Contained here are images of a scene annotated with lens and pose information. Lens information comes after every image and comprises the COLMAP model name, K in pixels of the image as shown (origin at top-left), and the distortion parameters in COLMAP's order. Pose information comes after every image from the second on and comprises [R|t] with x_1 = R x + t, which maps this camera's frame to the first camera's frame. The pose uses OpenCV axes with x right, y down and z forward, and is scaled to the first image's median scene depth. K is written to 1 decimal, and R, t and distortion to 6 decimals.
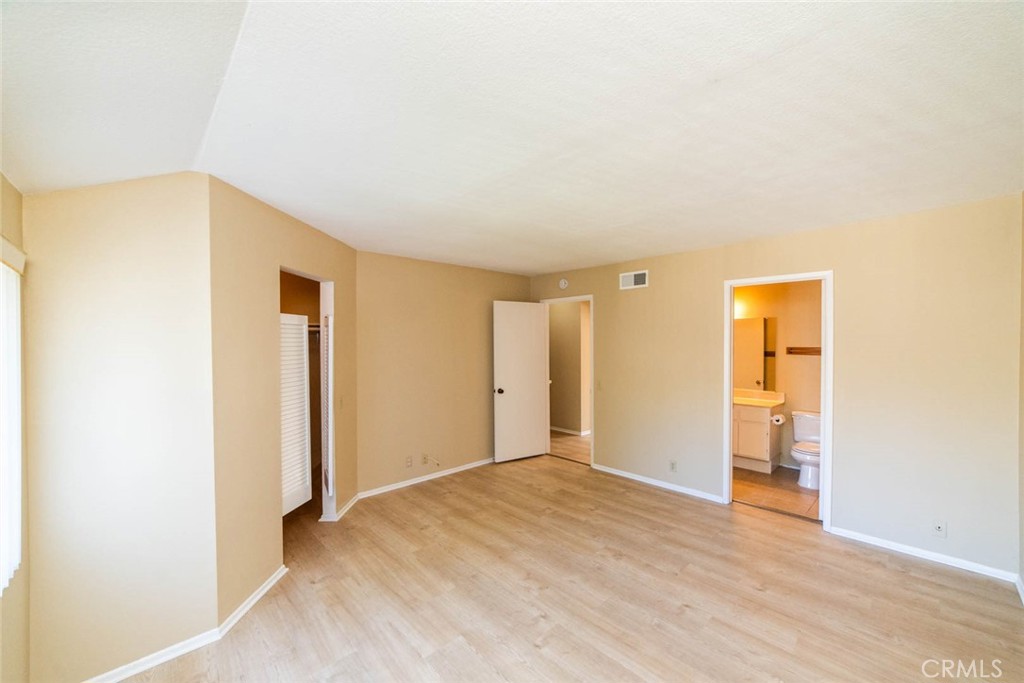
lens RADIAL K [[401.2, 0, 514.5], [0, 401.2, 348.5], [0, 0, 1]] dist [-0.018631, 0.005408]
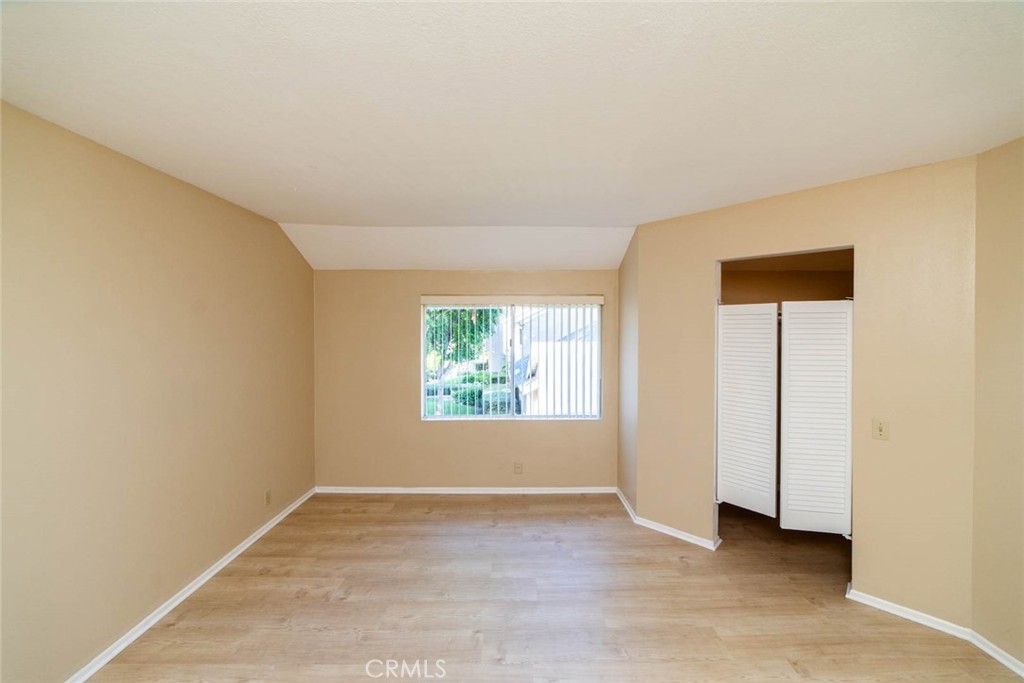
lens RADIAL K [[401.2, 0, 513.8], [0, 401.2, 327.0], [0, 0, 1]] dist [-0.018631, 0.005408]
pose [[-0.693854, 0.000536, -0.720115, 0.435878], [-0.007631, 0.999938, 0.008097, -0.029665], [0.720075, 0.011113, -0.693807, 1.055124]]
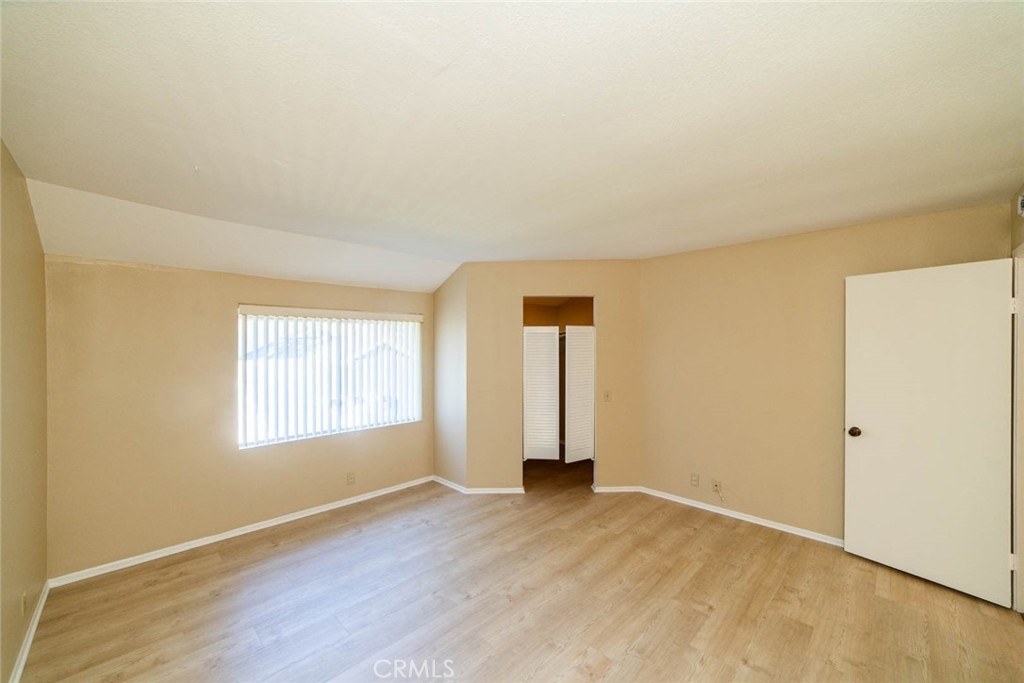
lens RADIAL K [[401.2, 0, 507.5], [0, 401.2, 343.0], [0, 0, 1]] dist [-0.018631, 0.005408]
pose [[0.007312, 0.003335, -0.999968, 0.775706], [-0.011929, 0.999924, 0.003248, -0.024511], [0.999902, 0.011905, 0.007351, 0.720038]]
